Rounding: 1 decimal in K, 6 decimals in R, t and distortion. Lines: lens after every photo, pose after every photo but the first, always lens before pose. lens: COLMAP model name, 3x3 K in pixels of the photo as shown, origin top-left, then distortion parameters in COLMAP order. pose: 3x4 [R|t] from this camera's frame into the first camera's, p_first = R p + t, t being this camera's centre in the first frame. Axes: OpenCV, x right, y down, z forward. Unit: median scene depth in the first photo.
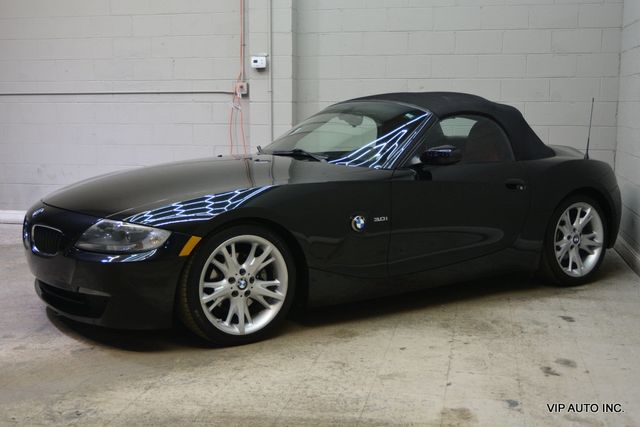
lens RADIAL K [[802.8, 0, 320.0], [0, 802.8, 213.5], [0, 0, 1]] dist [-0.017929, -0.019835]
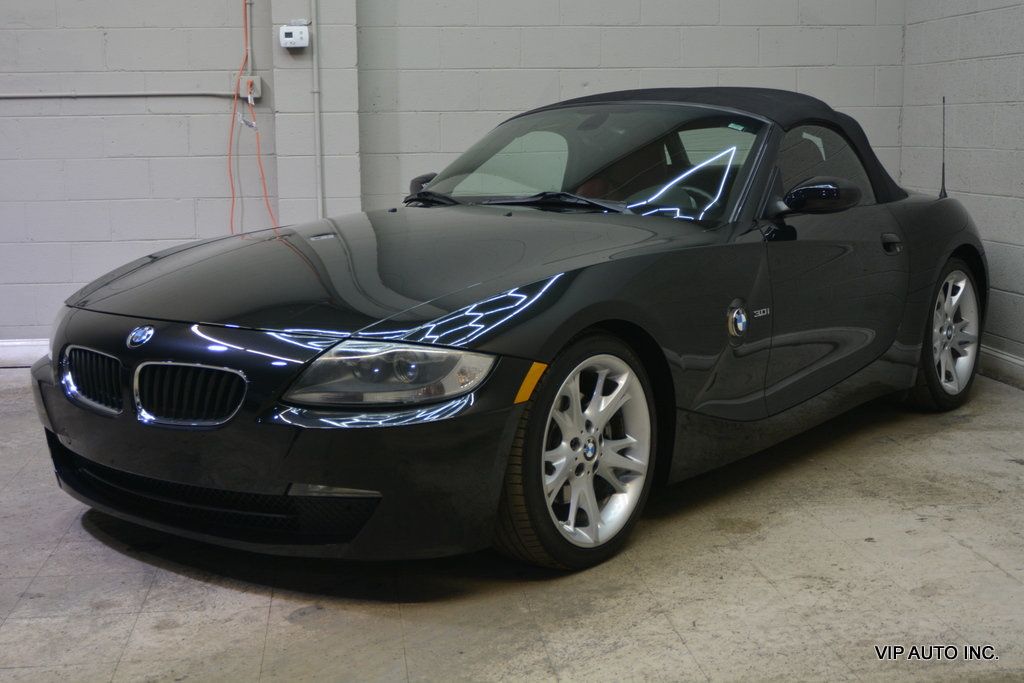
lens RADIAL K [[1372.4, 0, 512.0], [0, 1372.4, 341.5], [0, 0, 1]] dist [-0.003862, -0.015949]
pose [[0.947495, -0.060241, 0.314046, -0.393218], [0.054402, 0.998145, 0.027331, -0.008468], [-0.315109, -0.008811, 0.949014, 0.159441]]
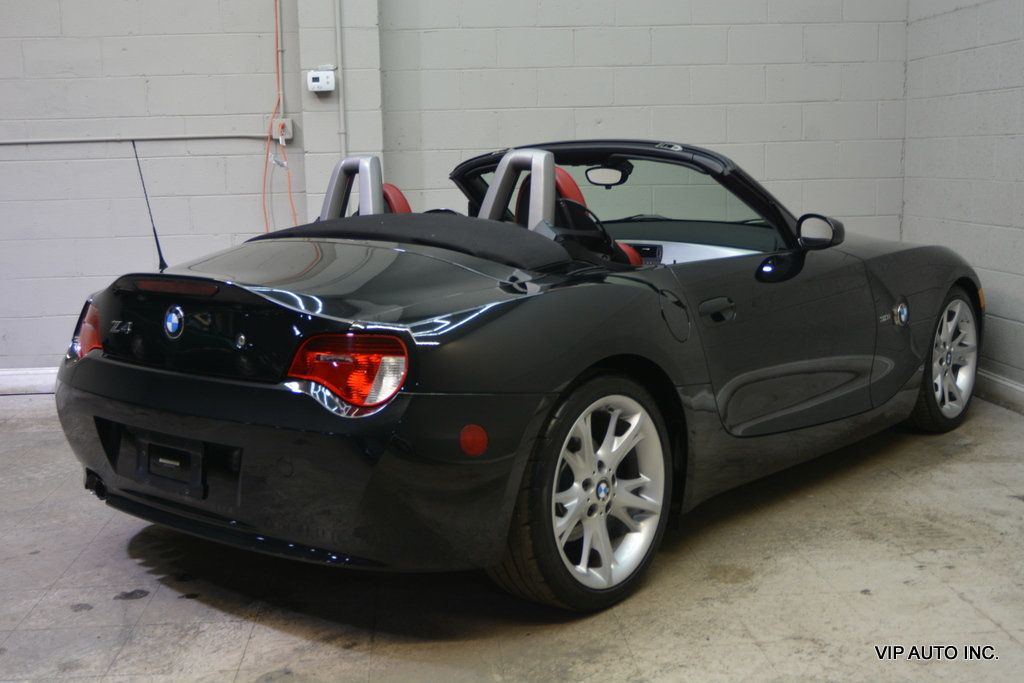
lens RADIAL K [[1201.5, 0, 512.0], [0, 1201.5, 341.5], [0, 0, 1]] dist [-0.015821, 0.000470]
pose [[0.960603, -0.064884, 0.270244, -0.310114], [0.060895, 0.997876, 0.023129, -0.031274], [-0.271171, -0.005762, 0.962514, 0.263448]]
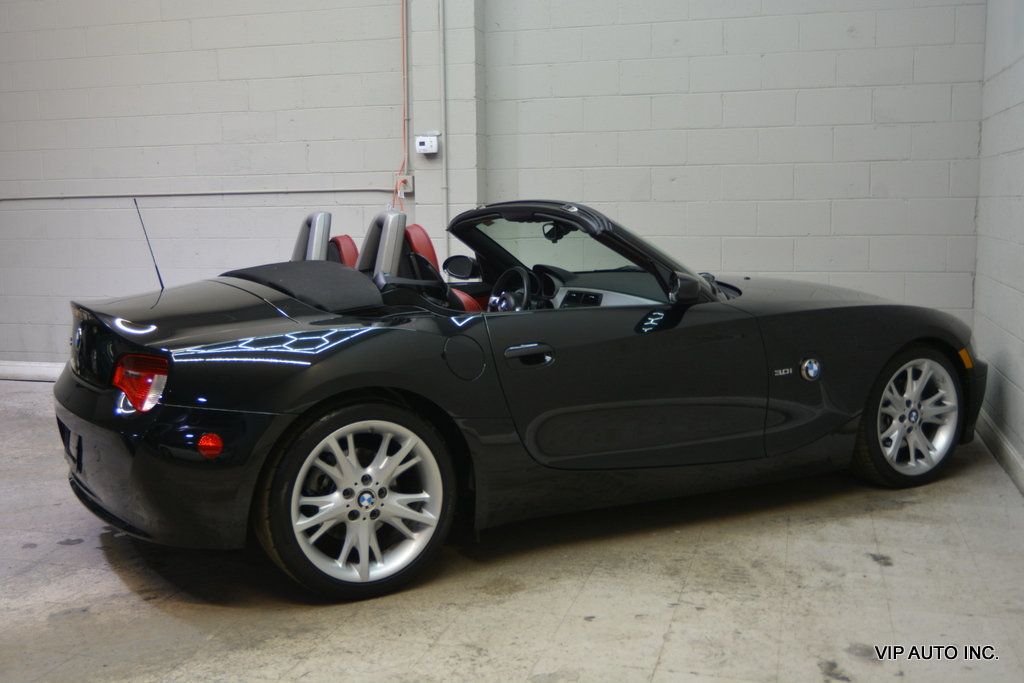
lens RADIAL K [[1079.4, 0, 512.0], [0, 1079.4, 341.5], [0, 0, 1]] dist [-0.021463, 0.000921]
pose [[0.997528, -0.003248, -0.070192, 0.094754], [0.002667, 0.999961, -0.008379, -0.027993], [0.070217, 0.008171, 0.997498, 0.181831]]
